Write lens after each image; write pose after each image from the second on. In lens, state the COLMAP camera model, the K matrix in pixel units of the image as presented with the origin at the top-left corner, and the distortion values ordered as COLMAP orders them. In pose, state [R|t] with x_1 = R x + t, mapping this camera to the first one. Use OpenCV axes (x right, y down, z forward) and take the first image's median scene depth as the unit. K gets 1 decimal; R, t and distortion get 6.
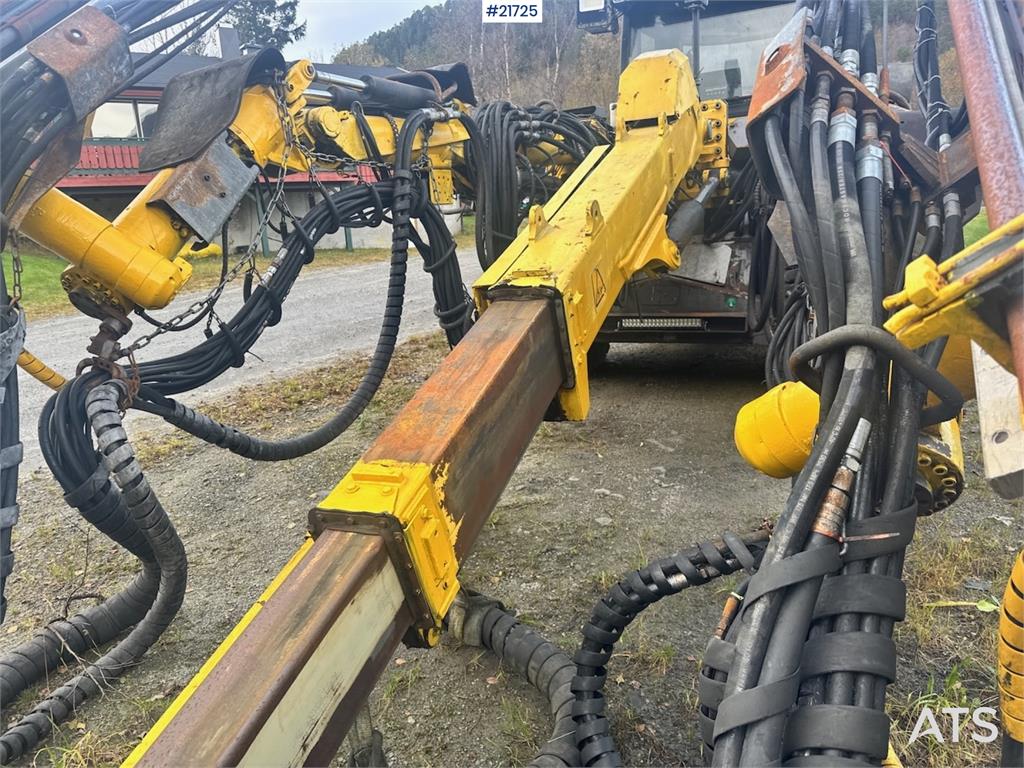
lens RADIAL K [[722.0, 0, 510.5], [0, 722.0, 386.5], [0, 0, 1]] dist [0.047945, -0.059653]
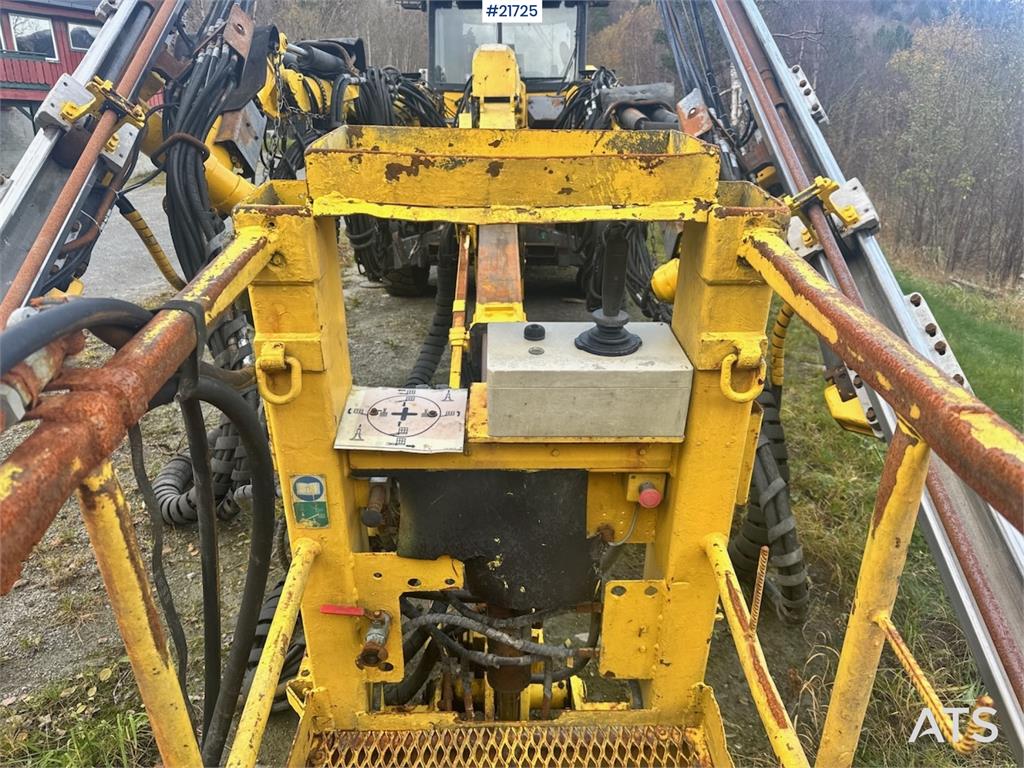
lens RADIAL K [[722.0, 0, 515.6], [0, 722.0, 378.3], [0, 0, 1]] dist [0.047945, -0.059653]
pose [[0.914319, -0.062524, 0.400139, -0.559656], [0.037523, 0.996839, 0.070022, 0.109370], [-0.403253, -0.049008, 0.913775, -0.470349]]
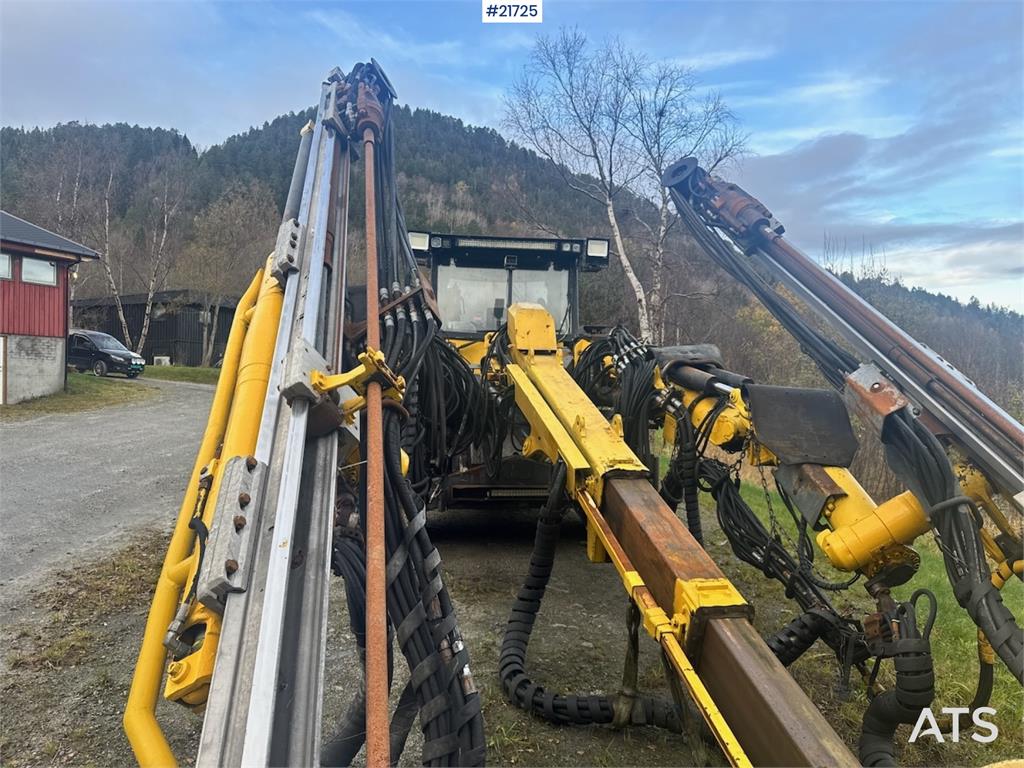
lens RADIAL K [[722.0, 0, 515.8], [0, 722.0, 367.5], [0, 0, 1]] dist [0.047945, -0.059653]
pose [[0.832672, 0.087864, 0.546751, -0.961248], [0.055741, 0.969019, -0.240613, 0.010766], [-0.550954, 0.230828, 0.801978, -0.171950]]
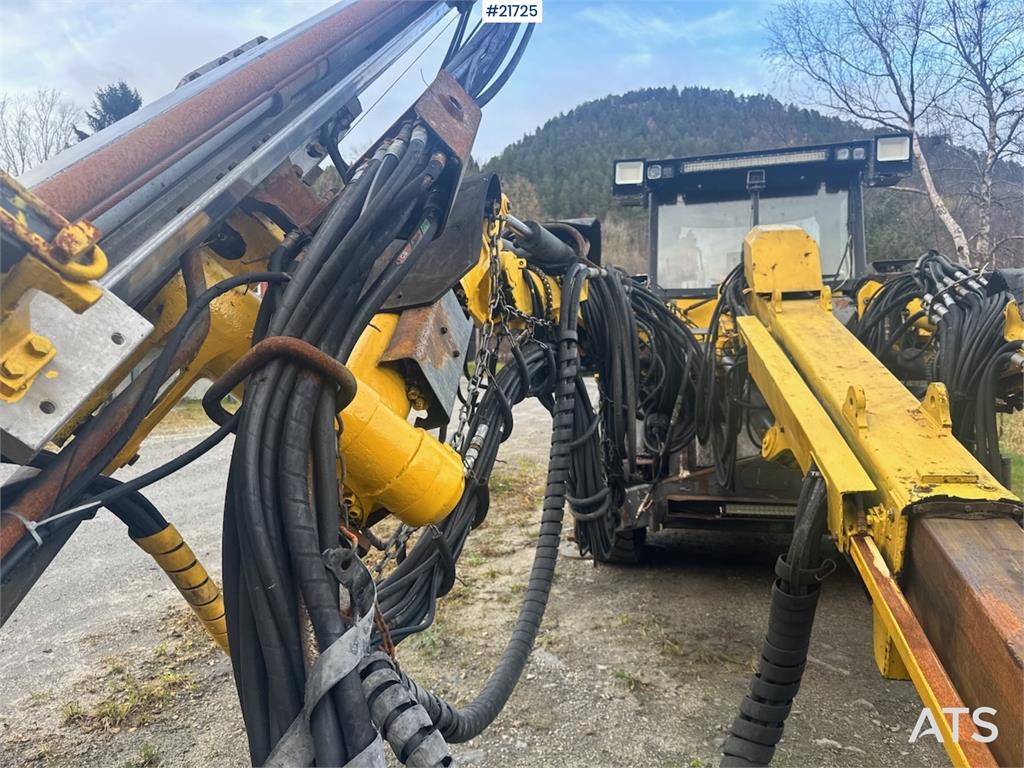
lens RADIAL K [[722.0, 0, 519.4], [0, 722.0, 390.7], [0, 0, 1]] dist [0.047945, -0.059653]
pose [[0.976803, 0.040304, 0.210315, -0.516069], [0.004431, 0.978114, -0.208022, -0.084885], [-0.214096, 0.204129, 0.955246, 0.335307]]
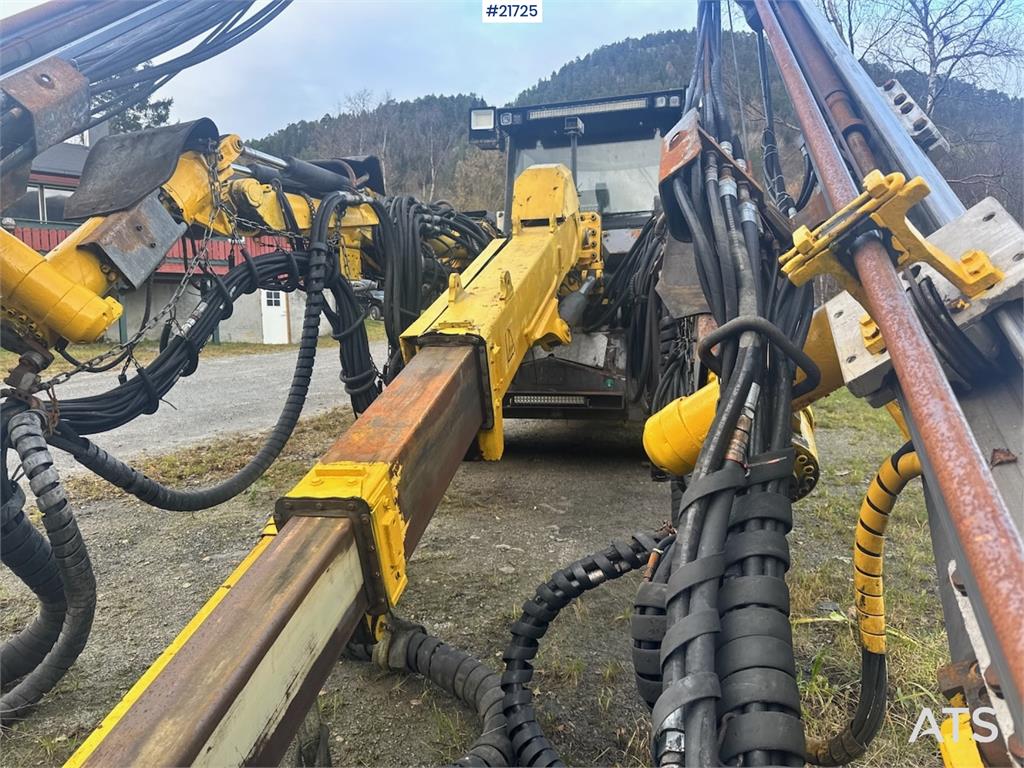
lens RADIAL K [[722.0, 0, 520.2], [0, 722.0, 388.4], [0, 0, 1]] dist [0.047945, -0.059653]
pose [[0.980750, 0.029771, 0.192986, -0.080035], [-0.001082, 0.989123, -0.147089, 0.097875], [-0.195266, 0.144049, 0.970114, -0.088441]]
